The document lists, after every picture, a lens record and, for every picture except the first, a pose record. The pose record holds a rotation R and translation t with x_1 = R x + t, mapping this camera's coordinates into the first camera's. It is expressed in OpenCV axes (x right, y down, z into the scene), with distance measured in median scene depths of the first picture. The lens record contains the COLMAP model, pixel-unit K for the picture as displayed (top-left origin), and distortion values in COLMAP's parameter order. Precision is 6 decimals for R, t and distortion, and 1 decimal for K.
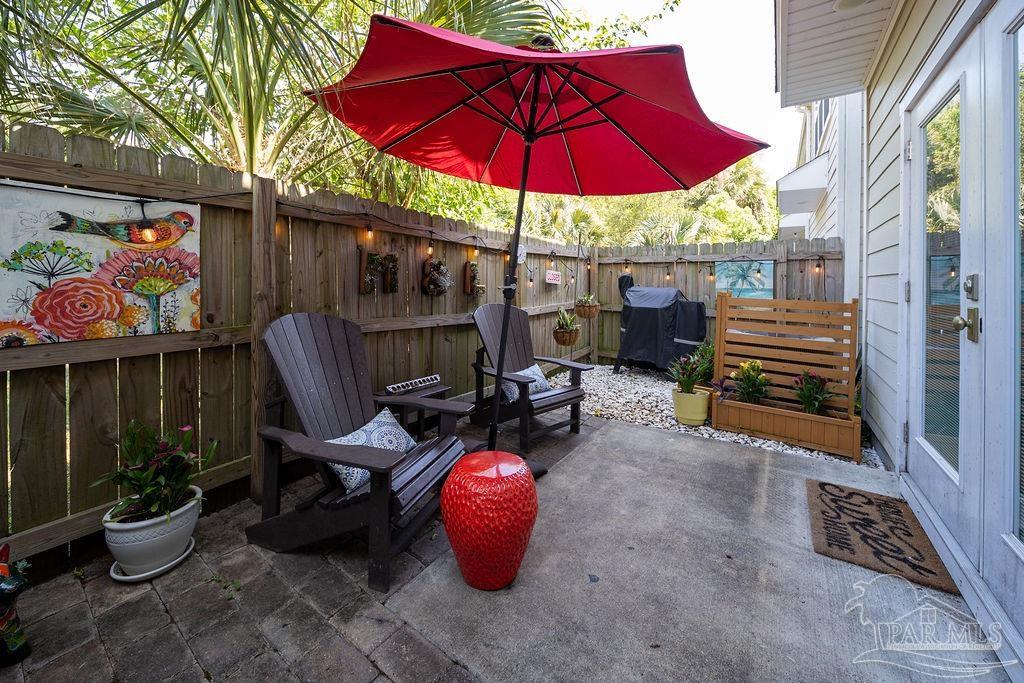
lens RADIAL K [[385.4, 0, 511.4], [0, 385.4, 287.1], [0, 0, 1]] dist [0.000639, 0.000053]
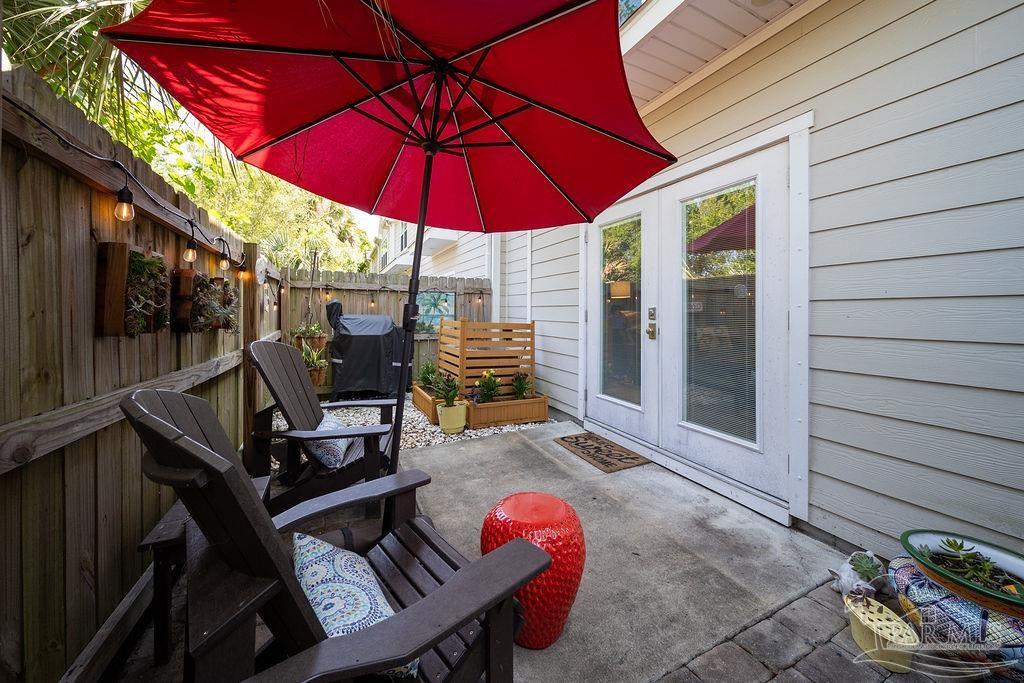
lens RADIAL K [[367.9, 0, 516.0], [0, 367.9, 311.0], [0, 0, 1]] dist [-0.000792, -0.000005]
pose [[0.496610, -0.003740, 0.867966, -0.557908], [0.008165, 0.999967, -0.000362, -0.010996], [-0.867935, 0.007267, 0.496624, 0.391799]]
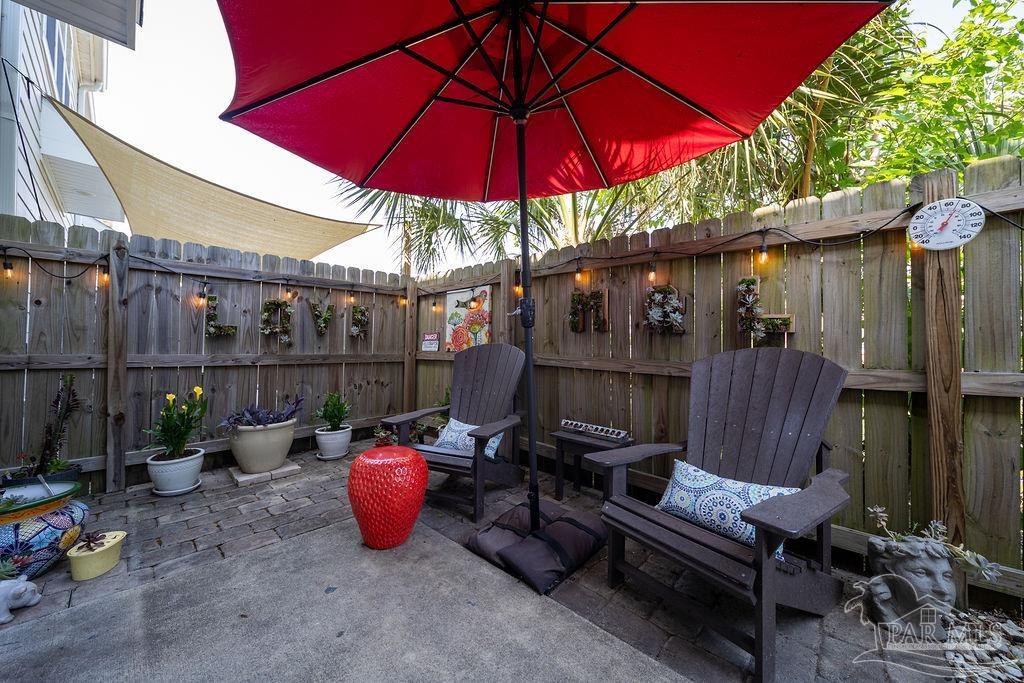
lens RADIAL K [[377.7, 0, 512.0], [0, 377.7, 341.5], [0, 0, 1]] dist [-0.000256, -0.000002]
pose [[-0.158249, -0.018444, -0.987227, 0.740796], [-0.014687, 0.999759, -0.016324, 0.068739], [0.987290, 0.011916, -0.158482, 1.058541]]
